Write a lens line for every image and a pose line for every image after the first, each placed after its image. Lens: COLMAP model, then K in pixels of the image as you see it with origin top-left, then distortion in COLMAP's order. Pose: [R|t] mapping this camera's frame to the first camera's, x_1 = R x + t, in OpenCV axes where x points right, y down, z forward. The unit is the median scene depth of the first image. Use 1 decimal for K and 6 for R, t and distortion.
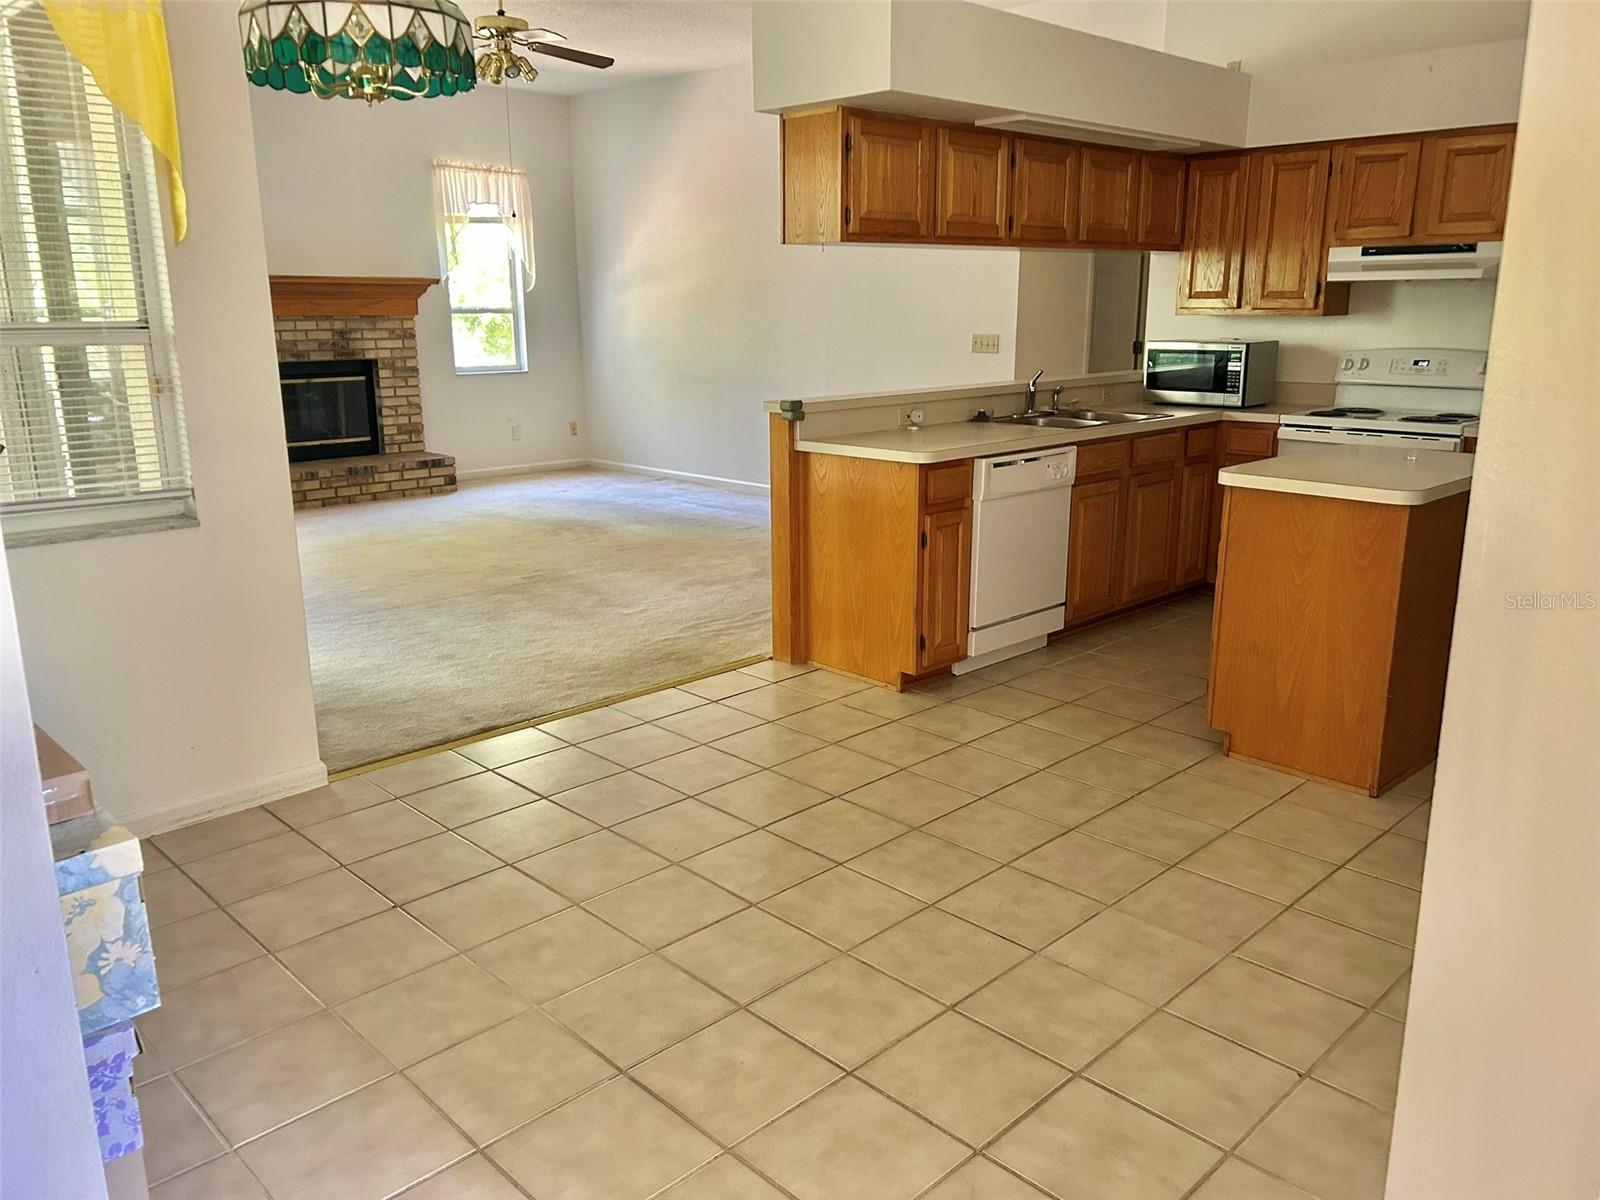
lens RADIAL K [[1218.3, 0, 808.2], [0, 1218.3, 600.2], [0, 0, 1]] dist [0.064072, -0.064496]
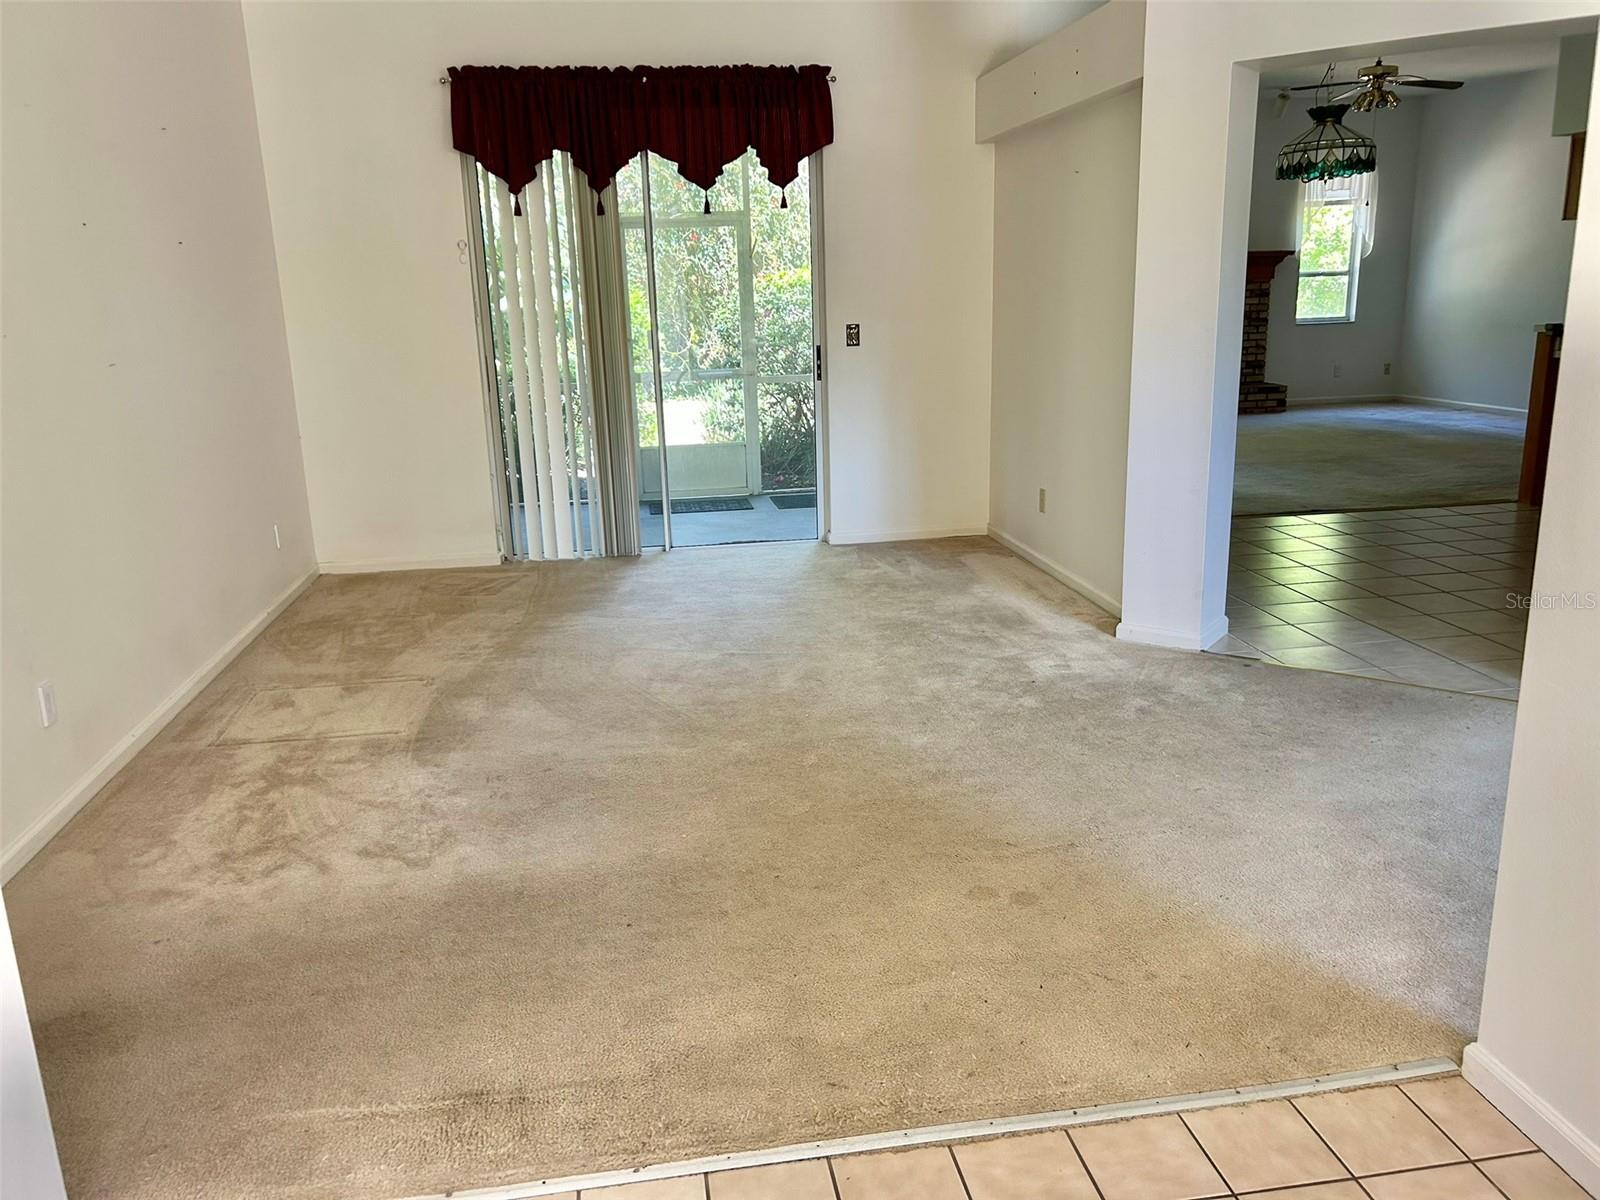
lens RADIAL K [[1218.3, 0, 808.2], [0, 1218.3, 600.2], [0, 0, 1]] dist [0.064072, -0.064496]
pose [[0.815131, 0.123550, -0.565947, 0.074760], [-0.110407, 0.992217, 0.057588, 0.098918], [0.568657, 0.015543, 0.822428, -0.406031]]
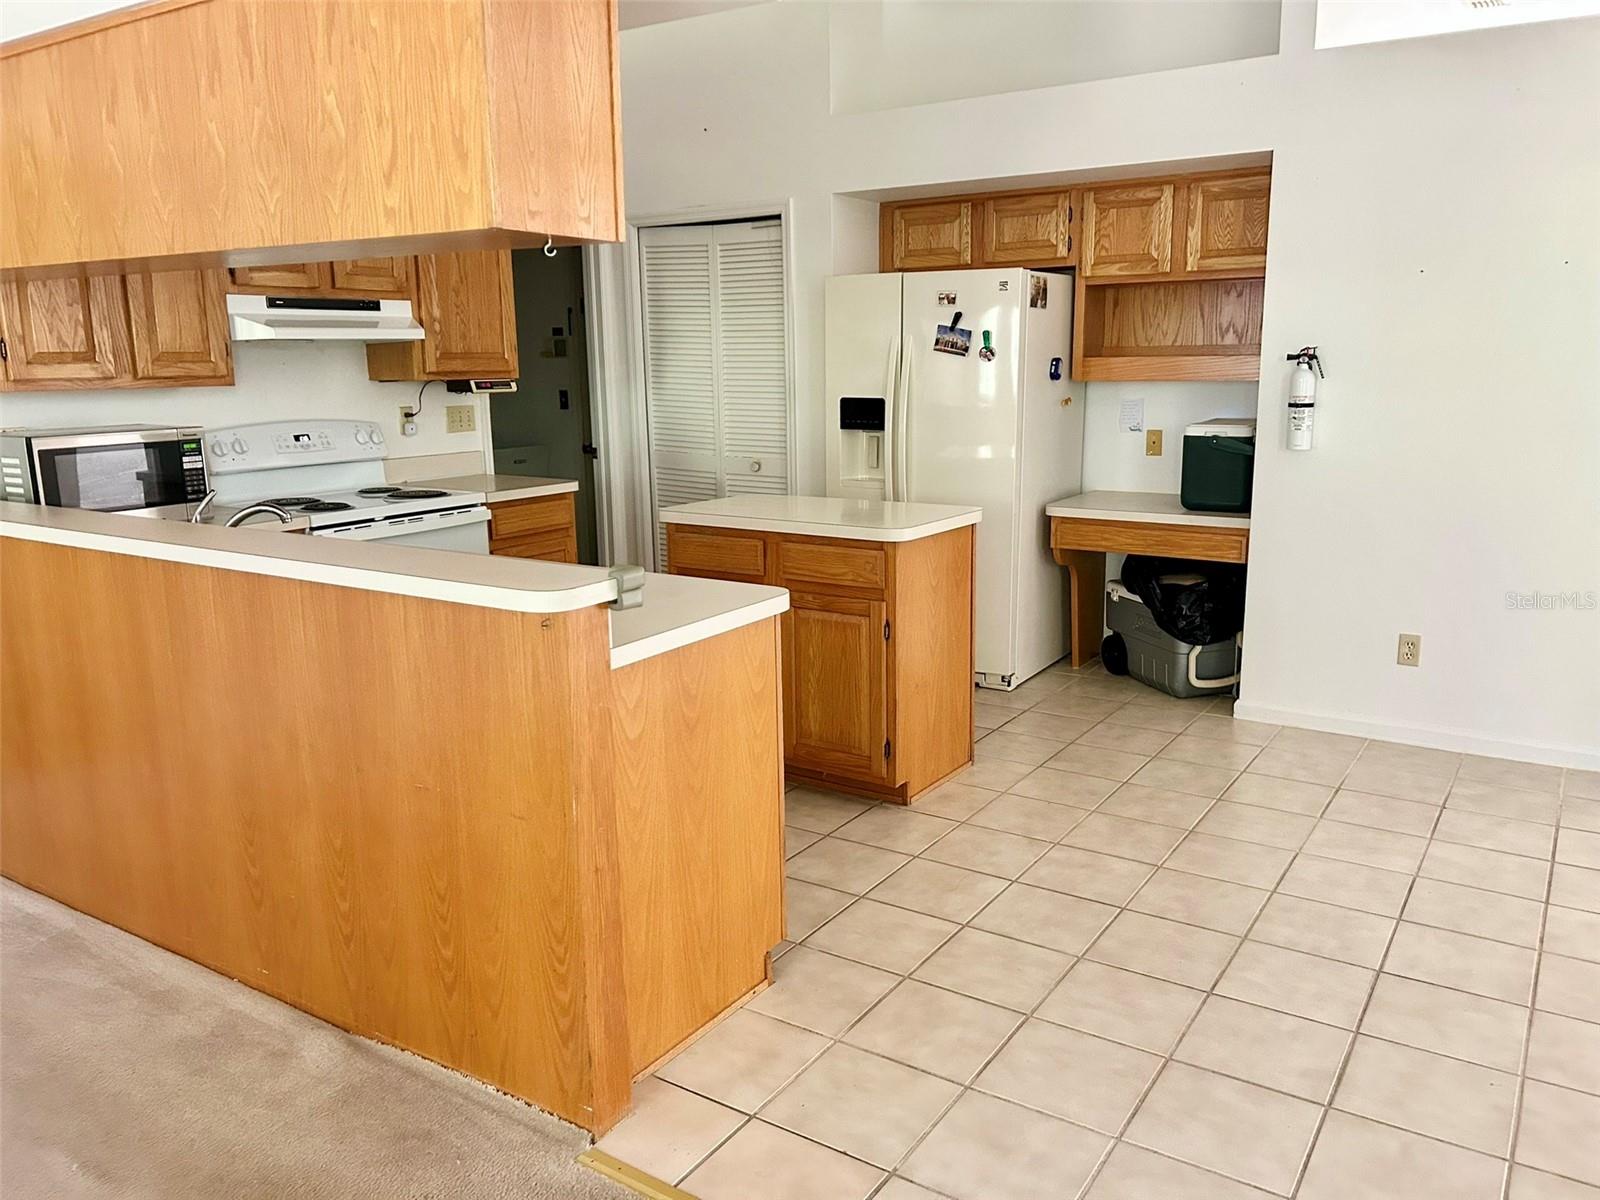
lens RADIAL K [[1219.2, 0, 809.4], [0, 1219.2, 599.1], [0, 0, 1]] dist [0.043700, -0.031553]
pose [[-0.220509, -0.190818, 0.956538, -0.257163], [0.247002, 0.937787, 0.244018, -0.134441], [-0.943592, 0.290075, -0.159658, 0.542660]]
